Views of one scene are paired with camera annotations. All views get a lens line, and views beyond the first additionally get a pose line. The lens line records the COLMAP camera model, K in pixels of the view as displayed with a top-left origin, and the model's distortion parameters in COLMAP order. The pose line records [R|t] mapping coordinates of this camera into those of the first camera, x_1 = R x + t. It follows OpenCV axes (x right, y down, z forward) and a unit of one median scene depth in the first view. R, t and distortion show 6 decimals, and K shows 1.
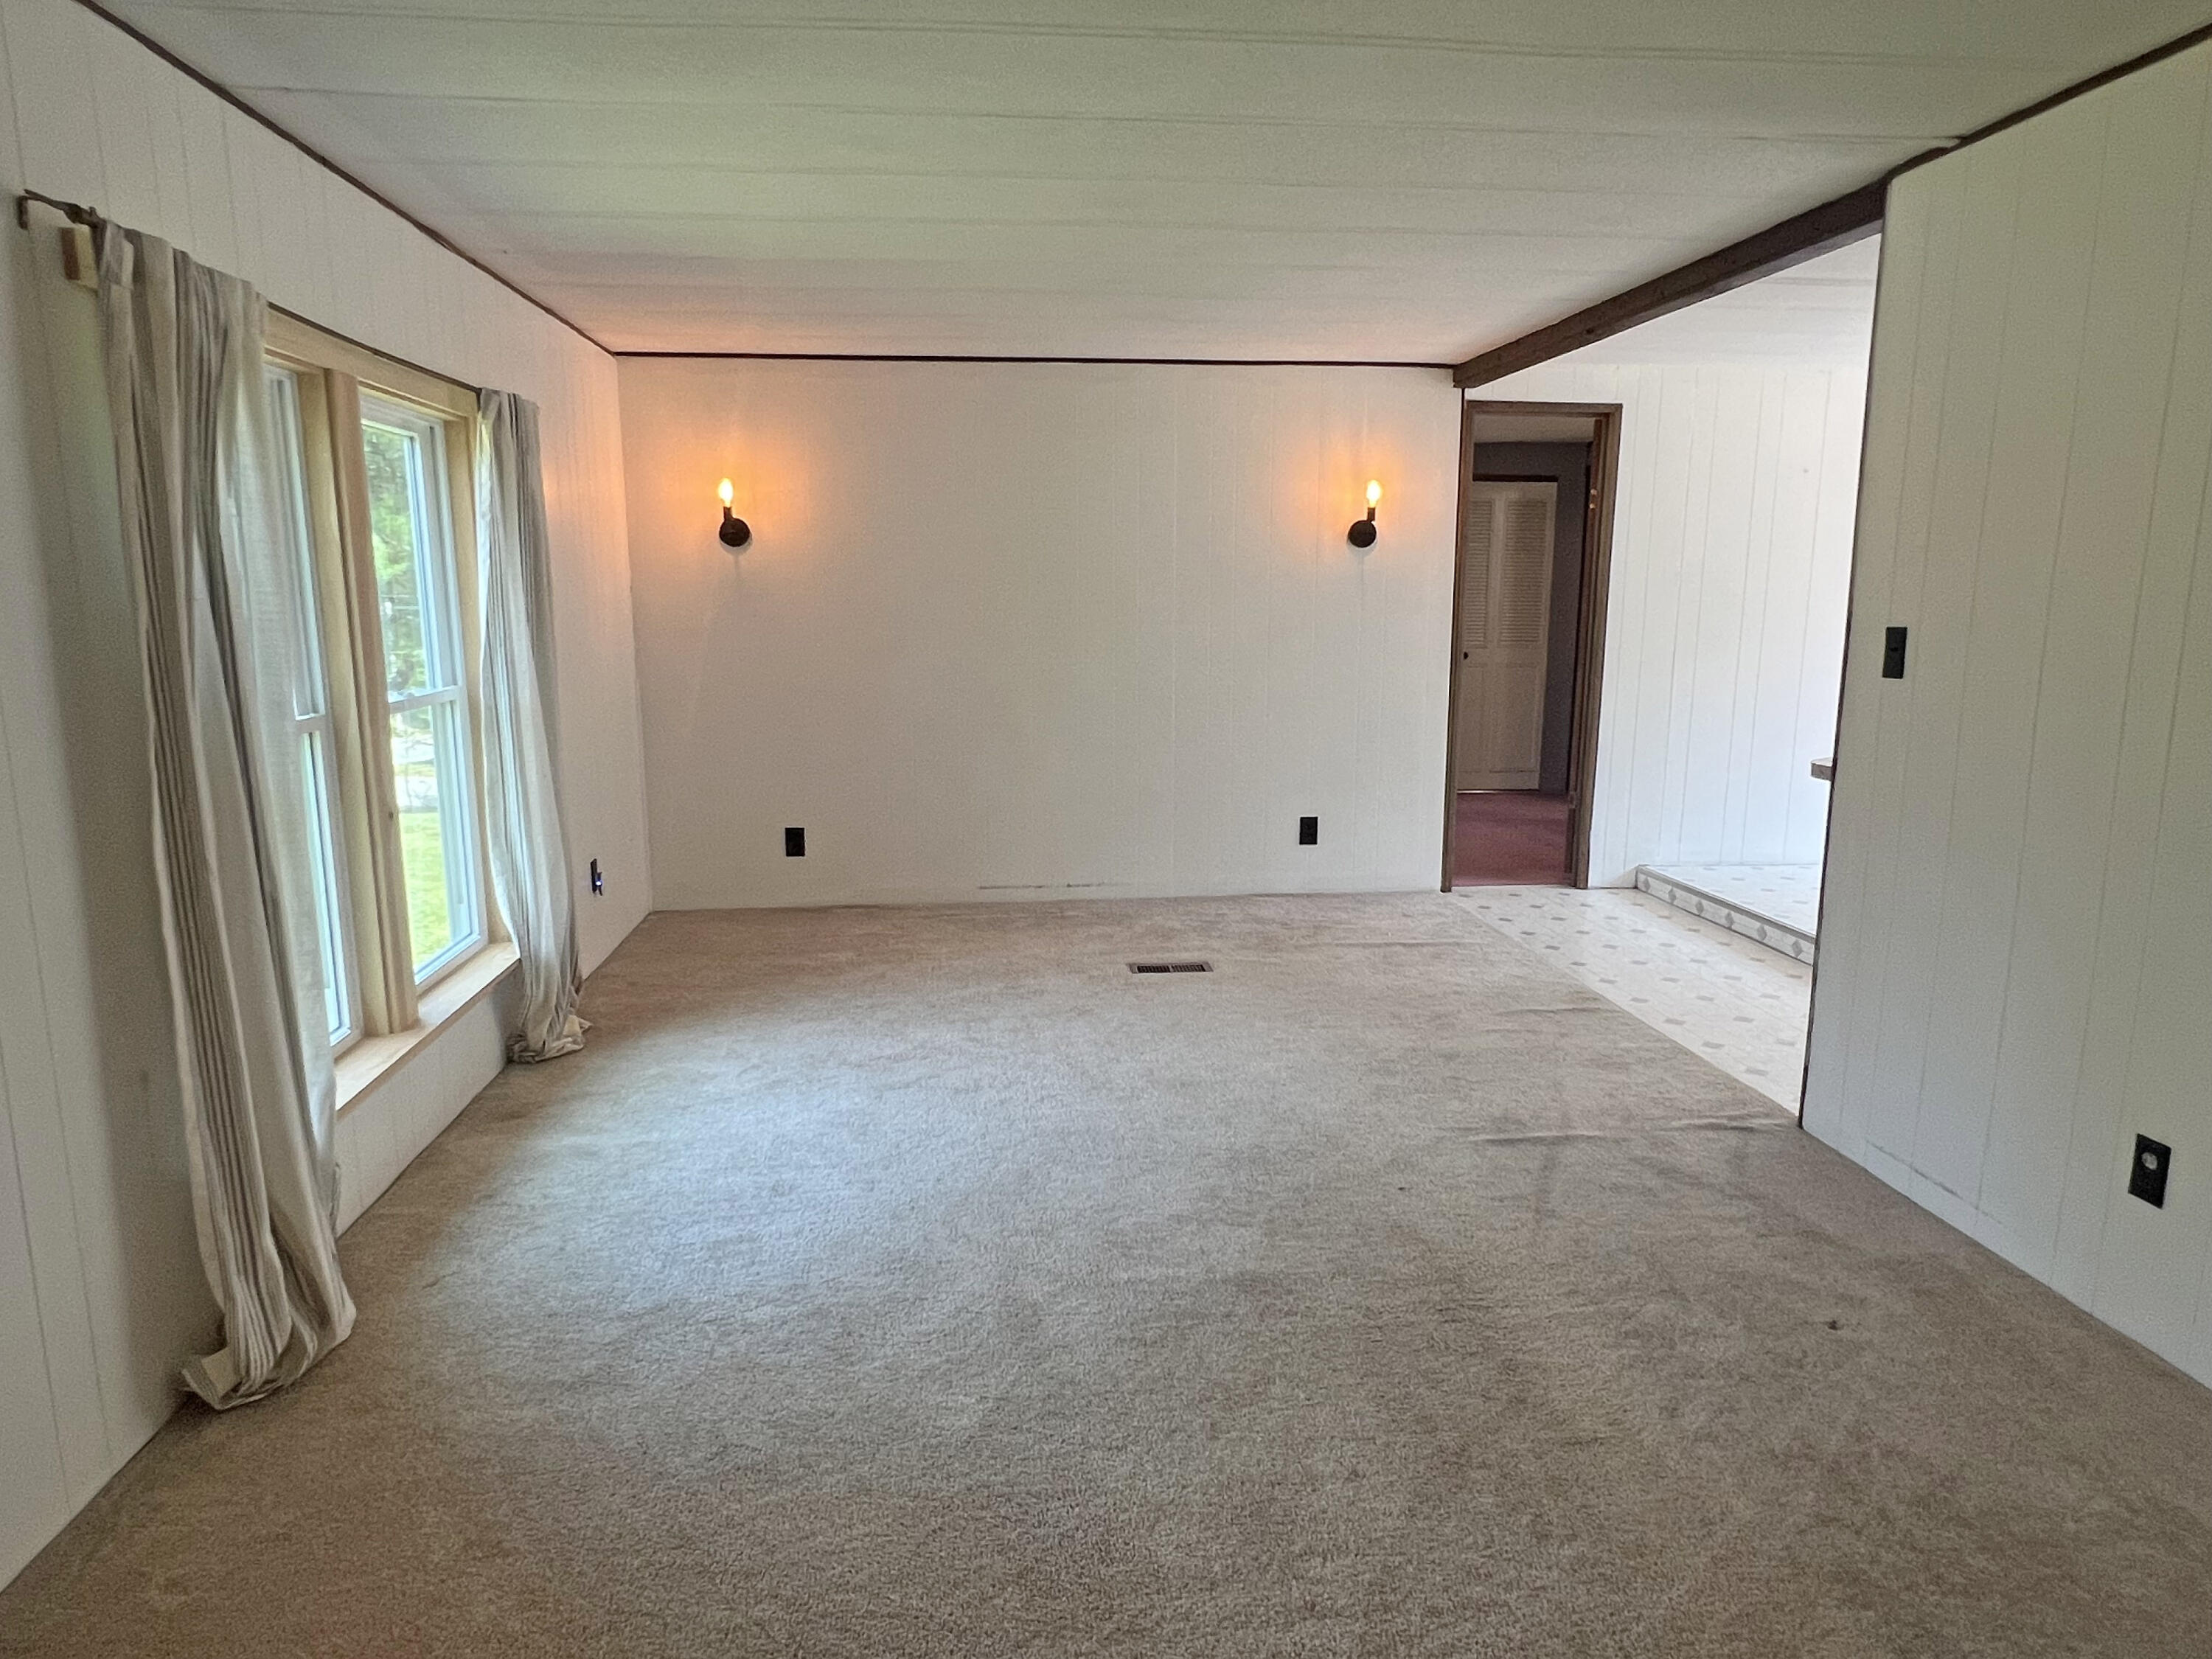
lens RADIAL K [[1371.2, 0, 1099.1], [0, 1371.2, 841.5], [0, 0, 1]] dist [-0.000650, -0.001046]
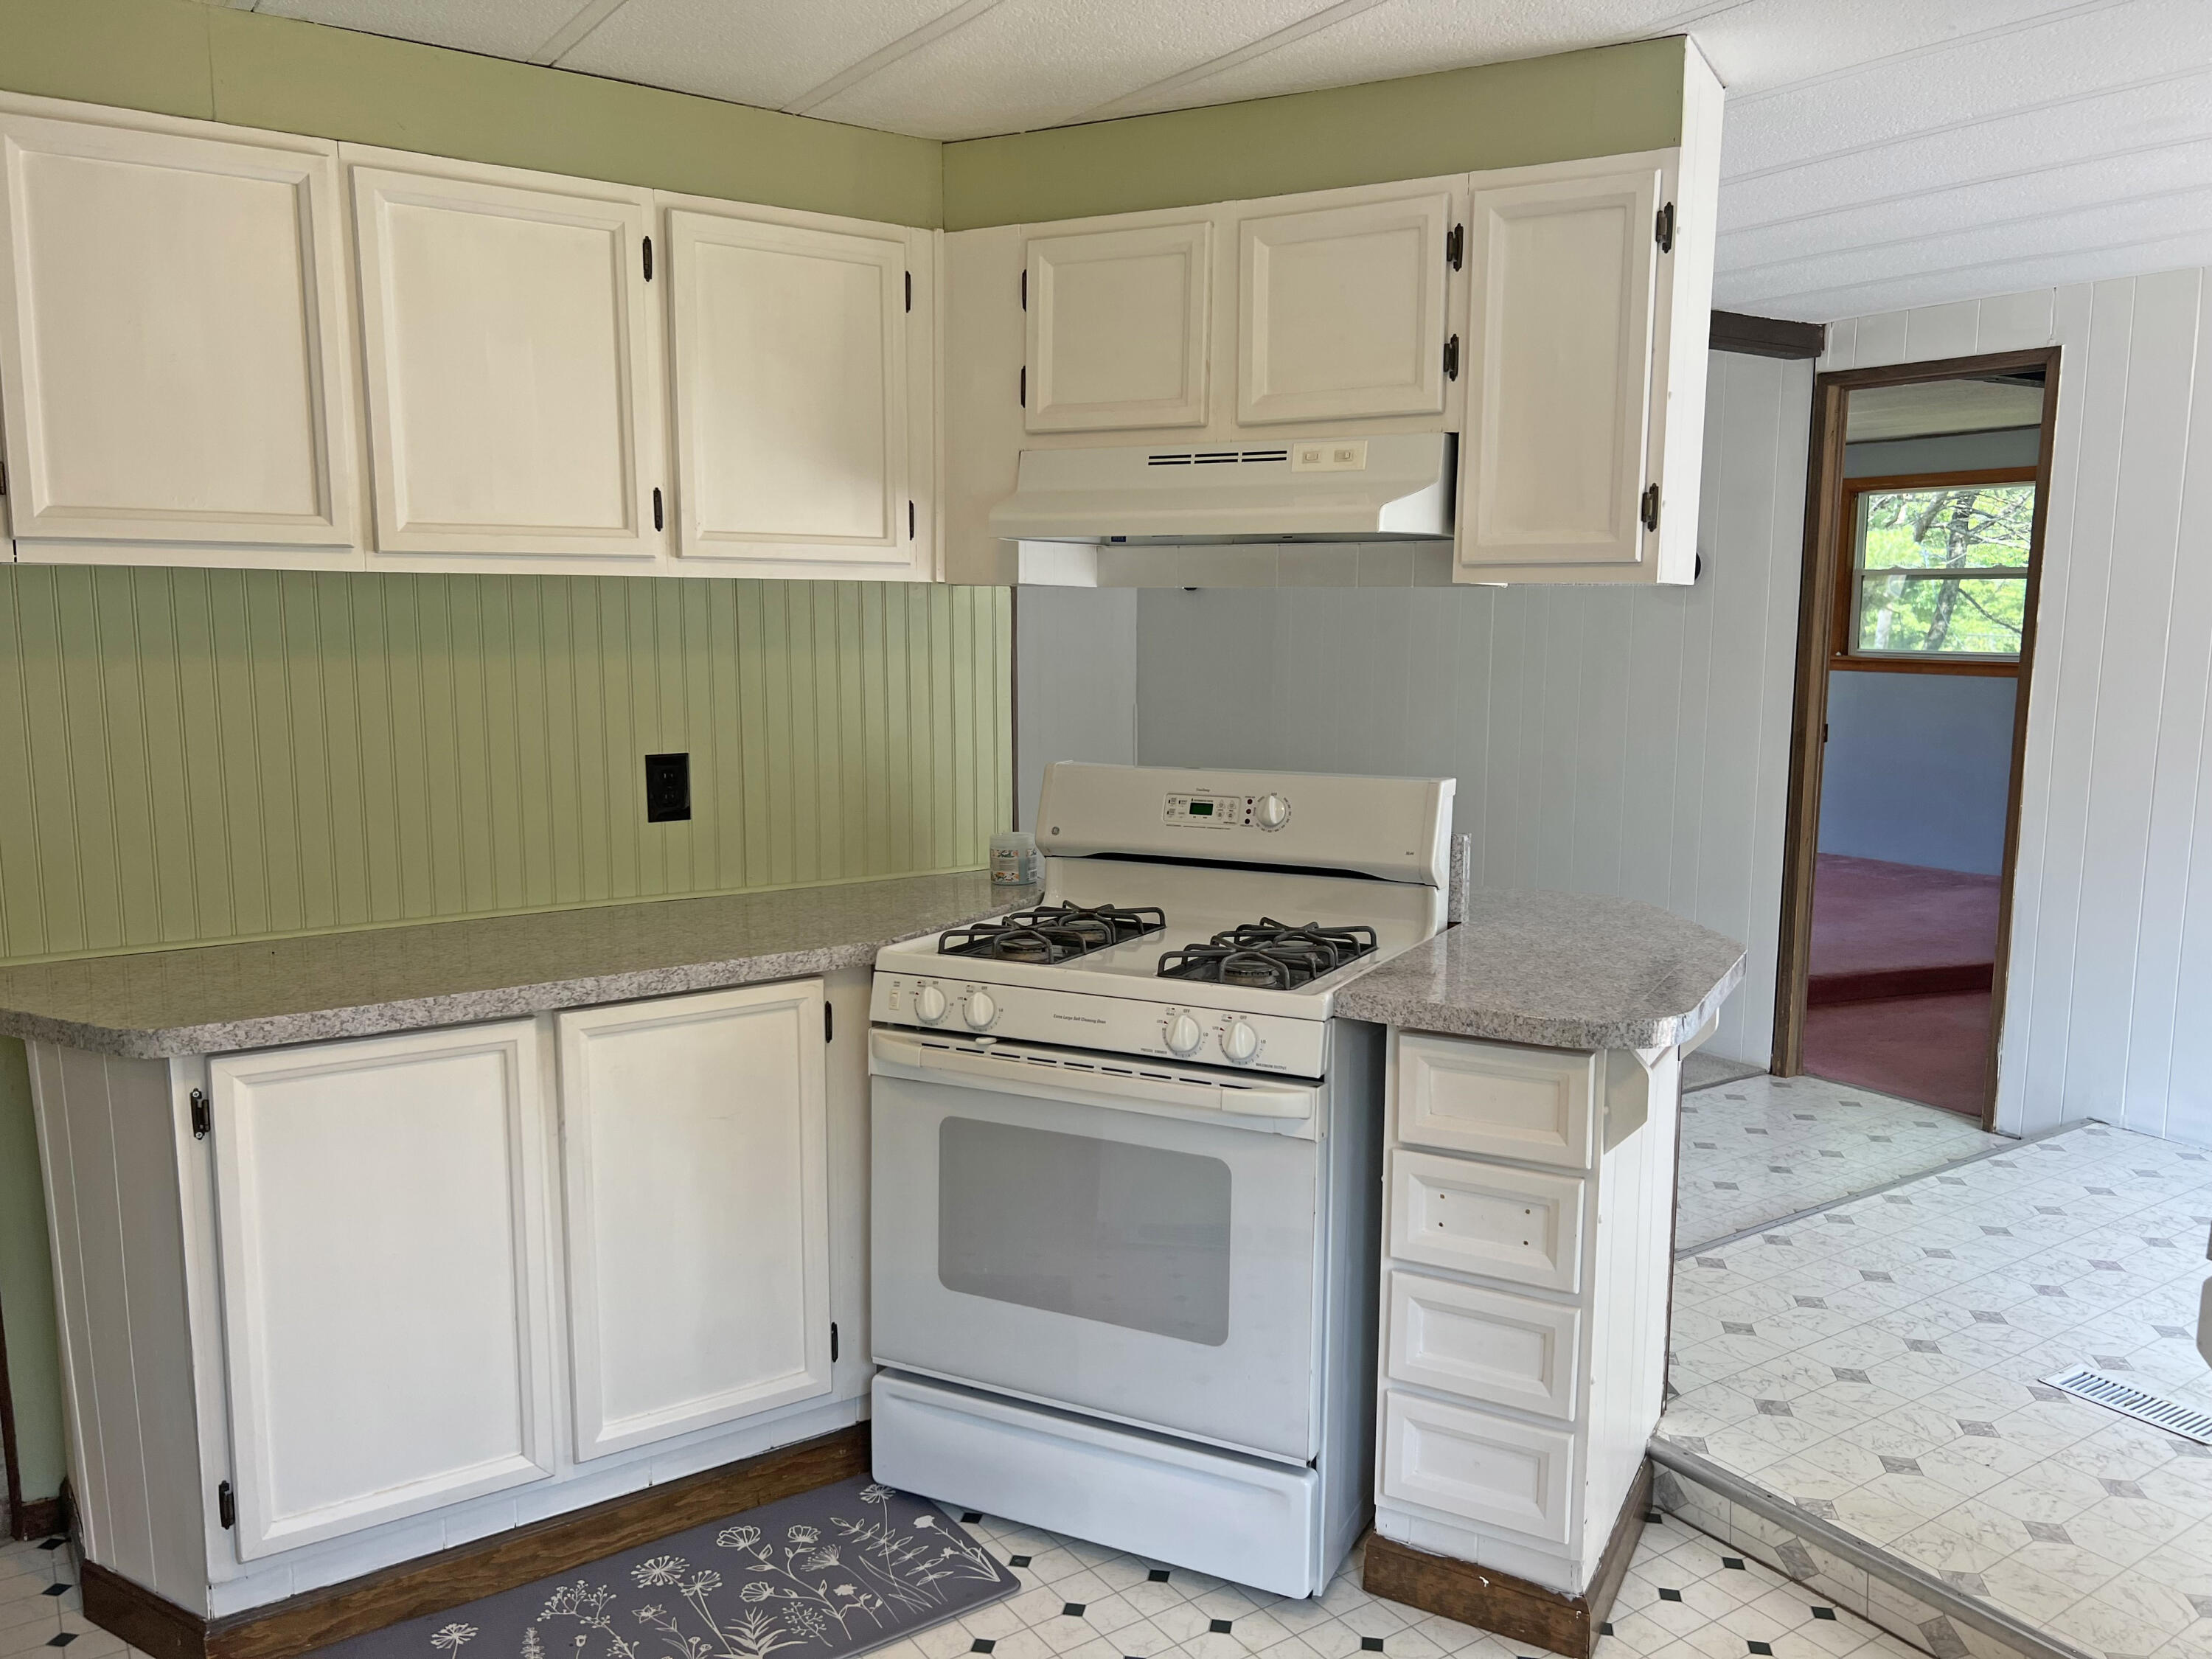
lens RADIAL K [[1646.9, 0, 1104.7], [0, 1646.9, 840.1], [0, 0, 1]] dist [-0.000908, -0.000669]
pose [[0.475667, 0.127372, -0.870355, 0.856547], [-0.162758, 0.985120, 0.055217, -0.075905], [0.864437, 0.115392, 0.489320, 0.306488]]
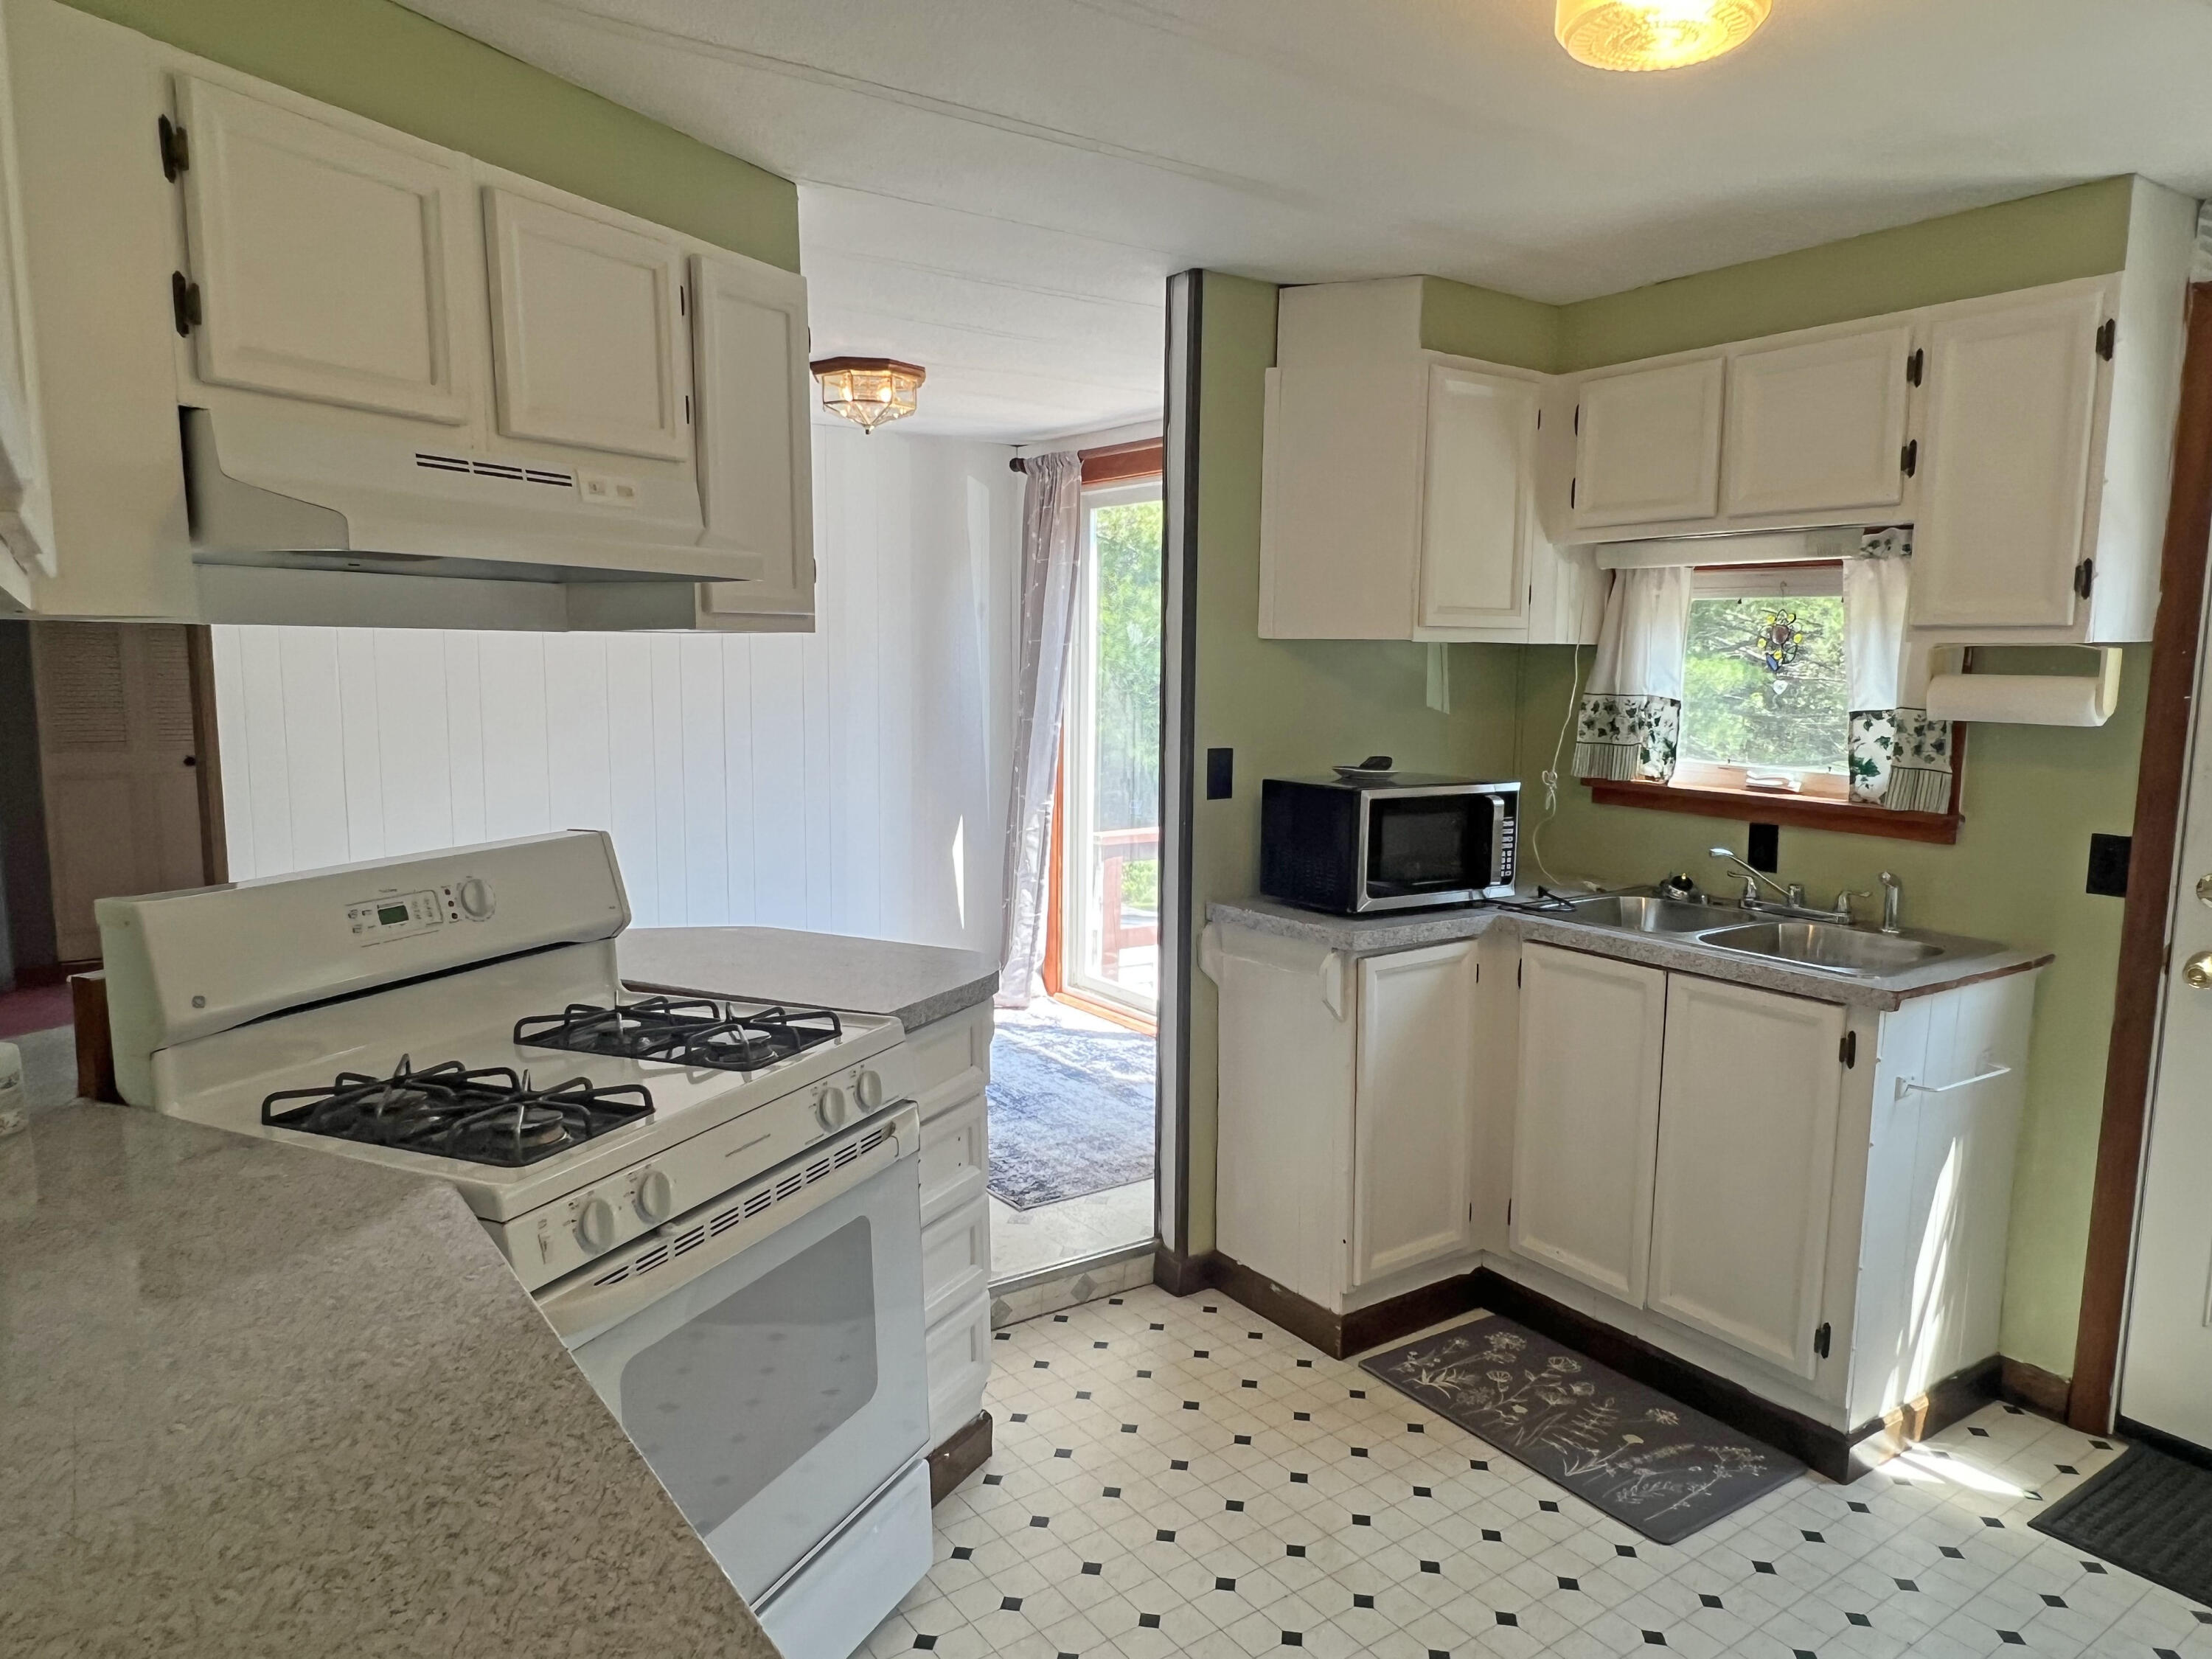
lens RADIAL K [[1451.1, 0, 1106.0], [0, 1451.1, 829.5], [0, 0, 1]] dist [-0.003451, -0.001187]
pose [[0.871651, -0.051756, 0.487387, 0.411080], [0.078264, 0.996347, -0.034165, -0.057653], [-0.483839, 0.067925, 0.872517, 0.197929]]
